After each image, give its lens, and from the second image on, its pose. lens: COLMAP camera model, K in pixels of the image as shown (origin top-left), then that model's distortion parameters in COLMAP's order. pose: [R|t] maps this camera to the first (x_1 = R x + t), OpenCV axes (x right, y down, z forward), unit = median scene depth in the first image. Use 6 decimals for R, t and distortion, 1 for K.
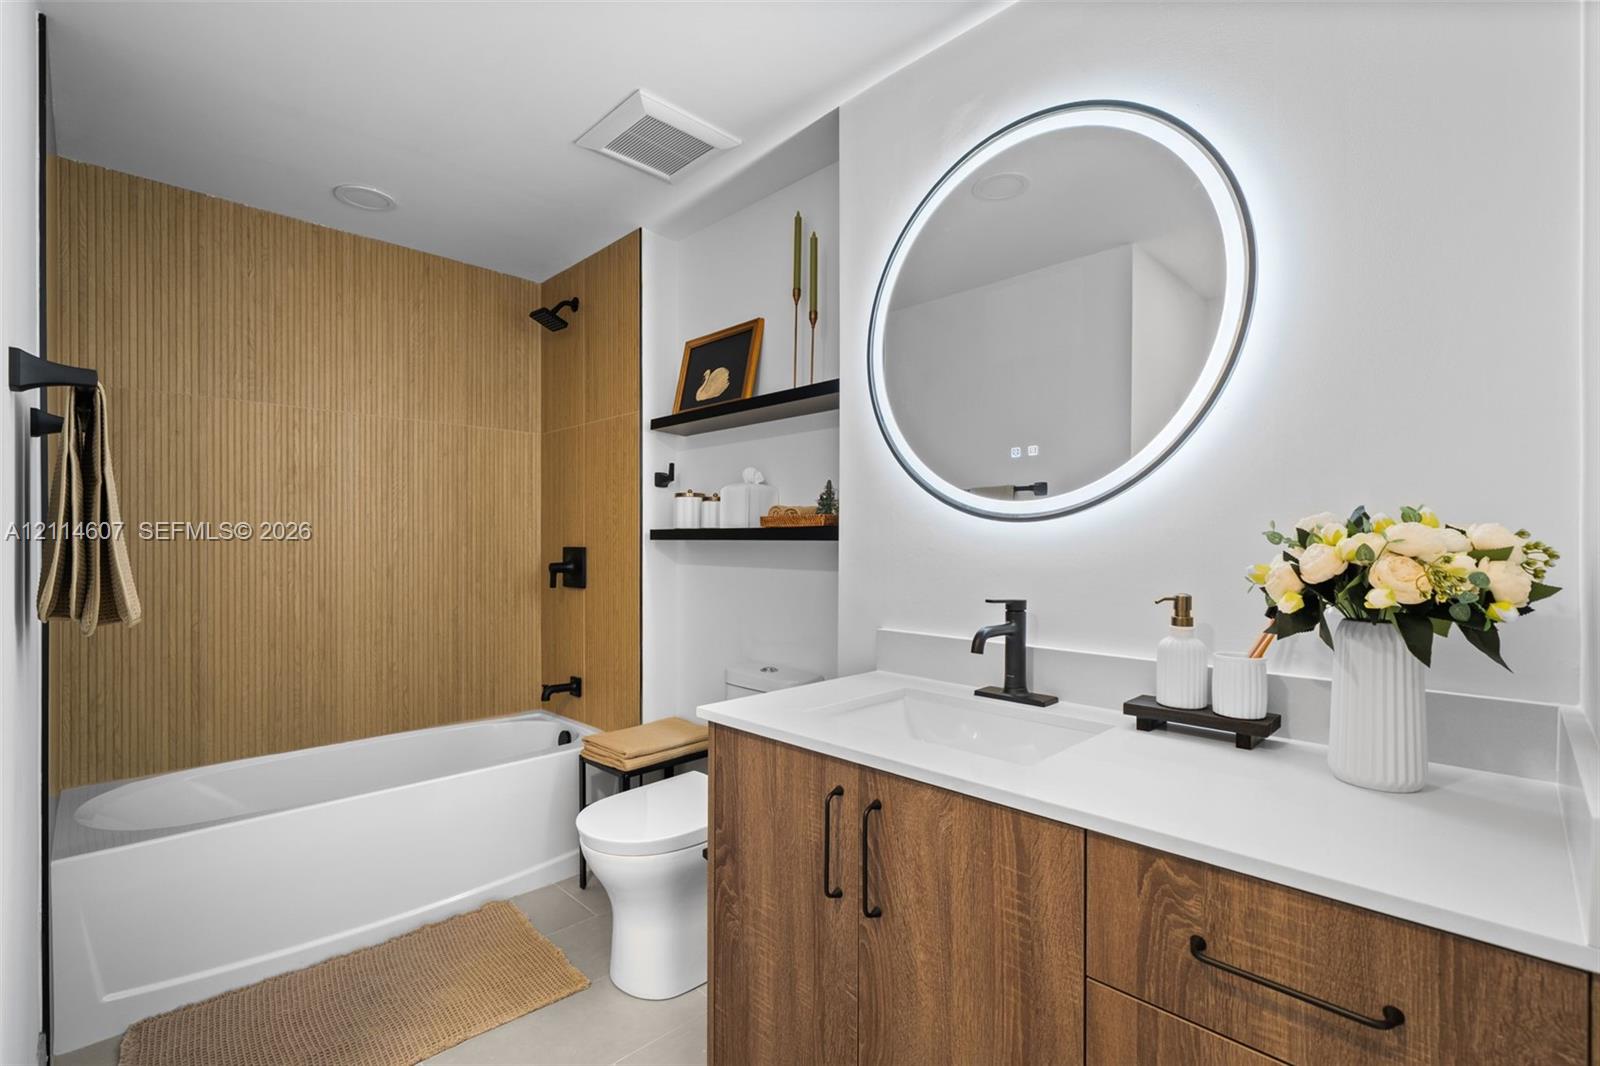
lens RADIAL K [[728.9, 0, 799.7], [0, 728.9, 537.2], [0, 0, 1]] dist [-0.000783, -0.000097]
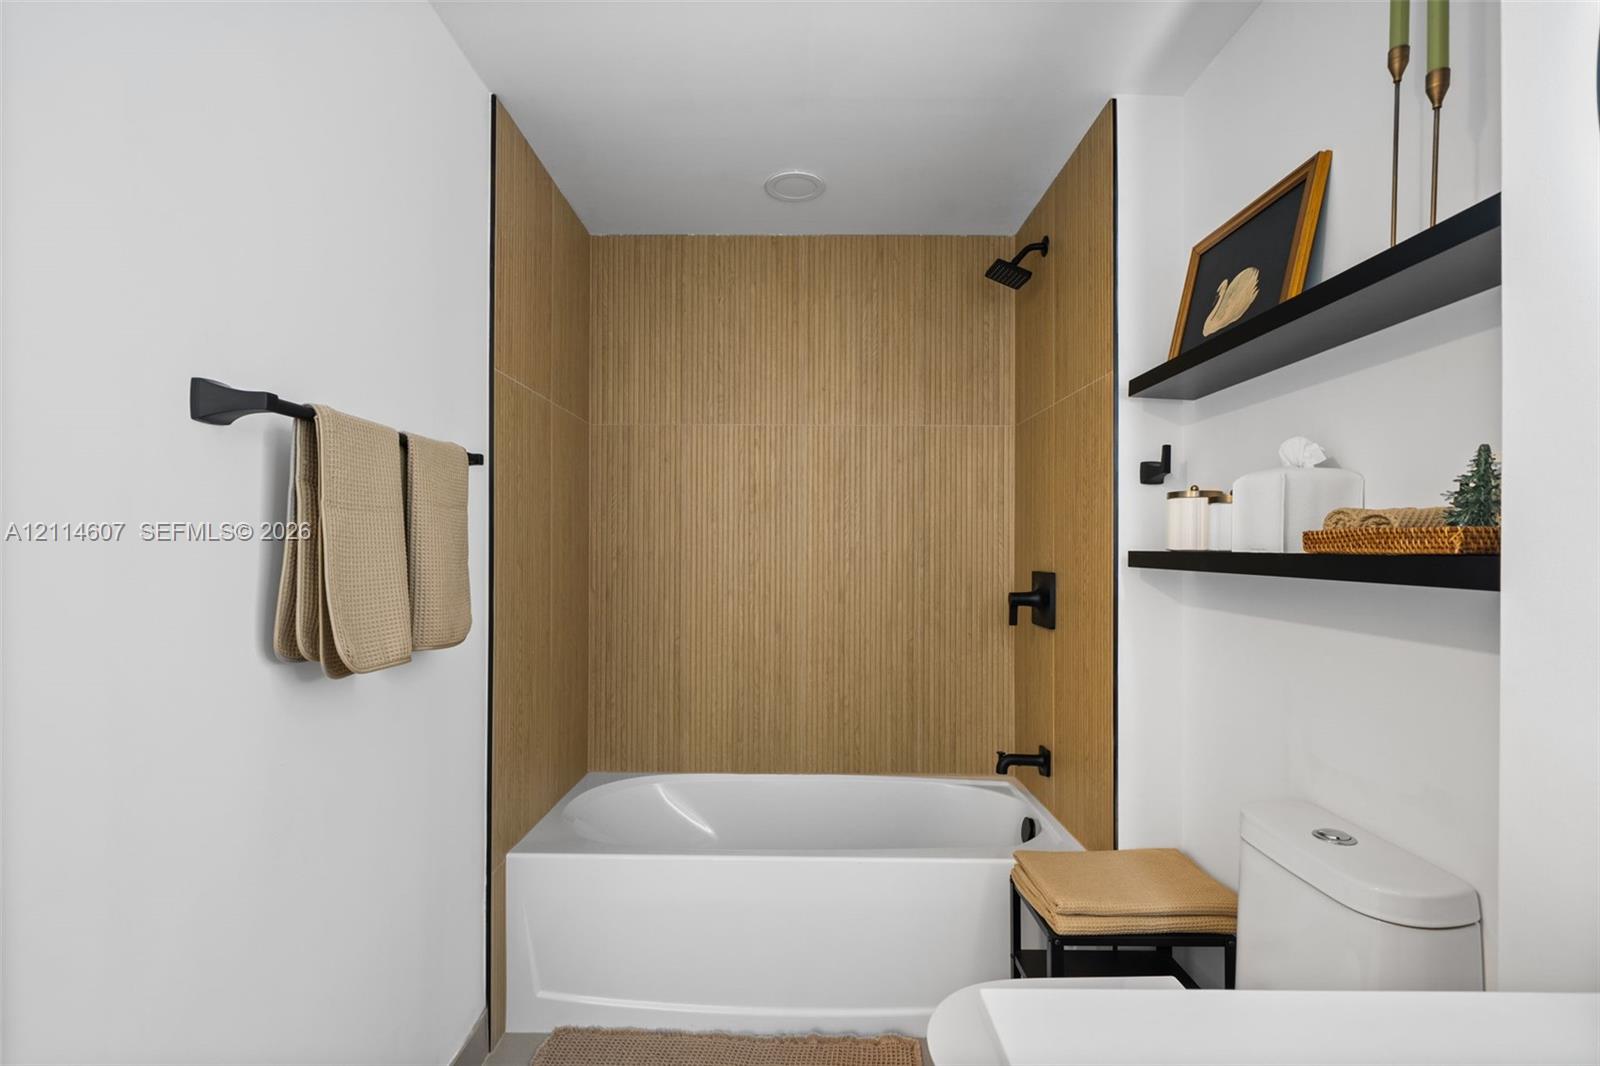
lens RADIAL K [[728.9, 0, 799.2], [0, 728.9, 538.7], [0, 0, 1]] dist [-0.000783, -0.000097]
pose [[0.700940, -0.005785, -0.713197, 0.052793], [0.000487, 0.999971, -0.007632, -0.017086], [0.713220, 0.005002, 0.700922, 0.350625]]
